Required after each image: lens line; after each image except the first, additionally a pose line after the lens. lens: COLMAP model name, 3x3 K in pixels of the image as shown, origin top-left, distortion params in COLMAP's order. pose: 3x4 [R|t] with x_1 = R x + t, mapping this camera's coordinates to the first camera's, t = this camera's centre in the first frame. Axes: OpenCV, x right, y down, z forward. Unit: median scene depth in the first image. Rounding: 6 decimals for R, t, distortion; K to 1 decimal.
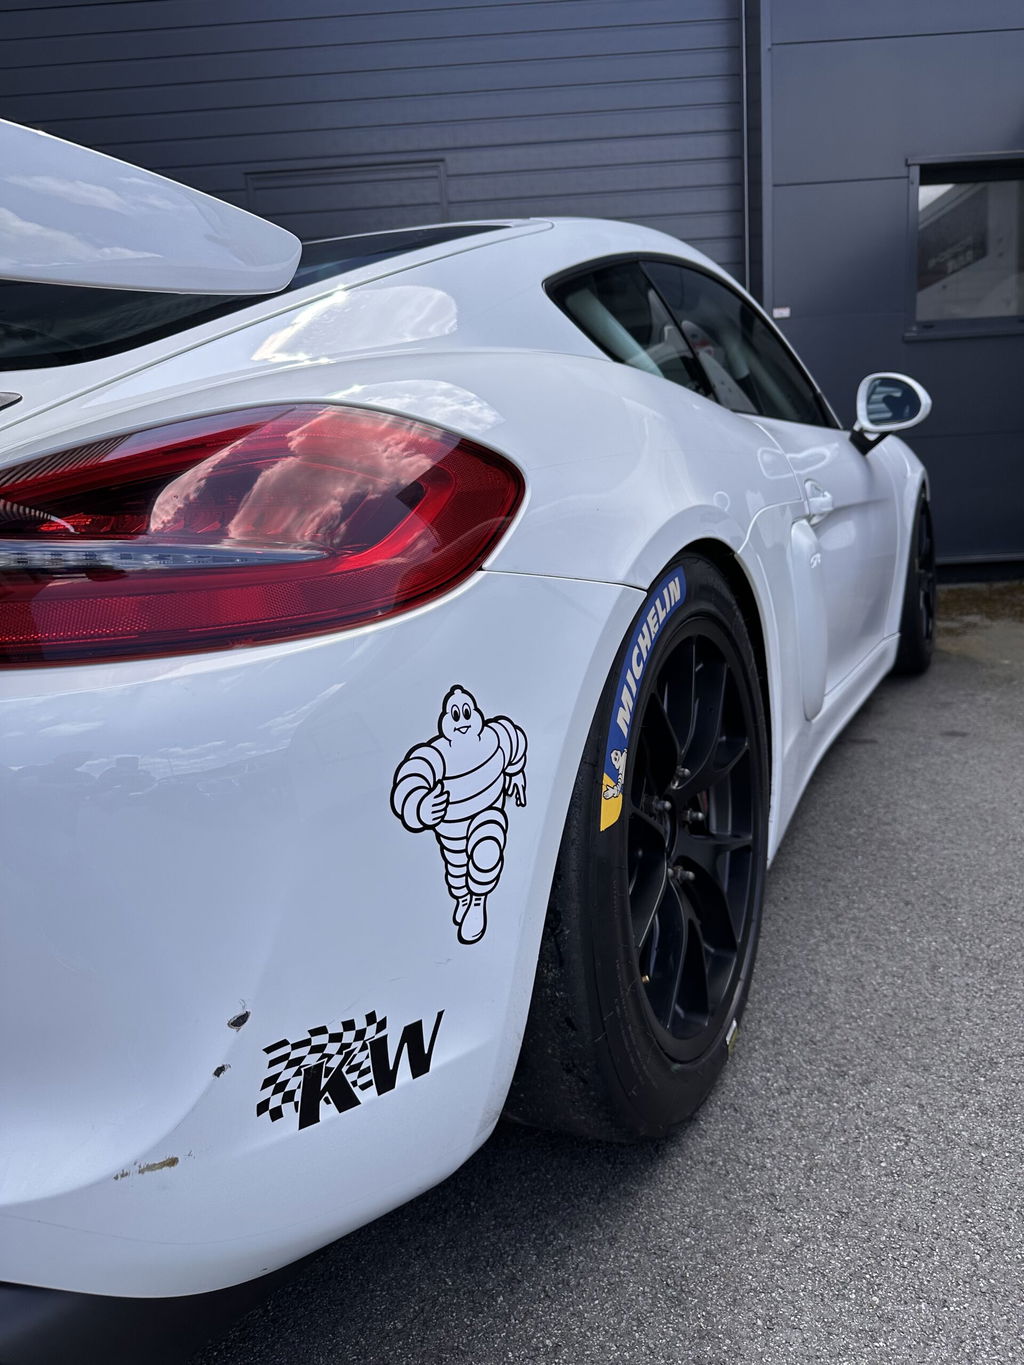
lens RADIAL K [[977.8, 0, 513.3], [0, 977.8, 684.9], [0, 0, 1]] dist [-0.009897, -0.006248]
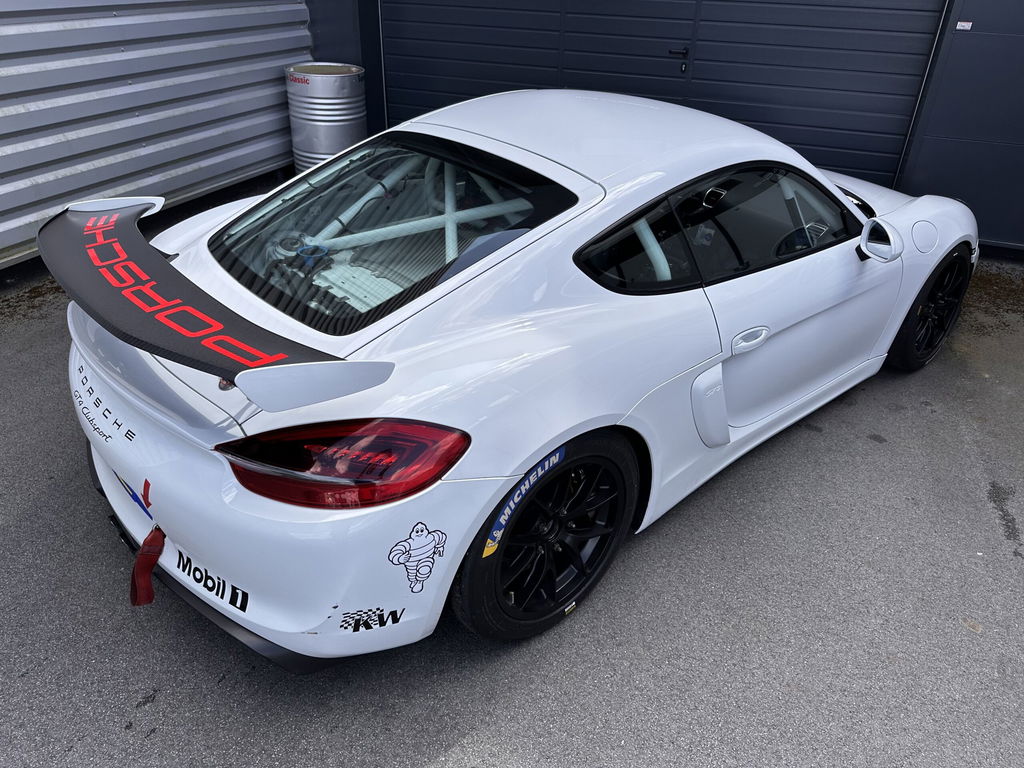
lens RADIAL K [[733.5, 0, 513.9], [0, 733.5, 380.4], [0, 0, 1]] dist [-0.009897, -0.006248]
pose [[0.926717, 0.254639, -0.276324, 0.514515], [-0.150802, 0.925587, 0.347200, -0.874625], [0.344173, -0.280086, 0.896157, -0.574533]]
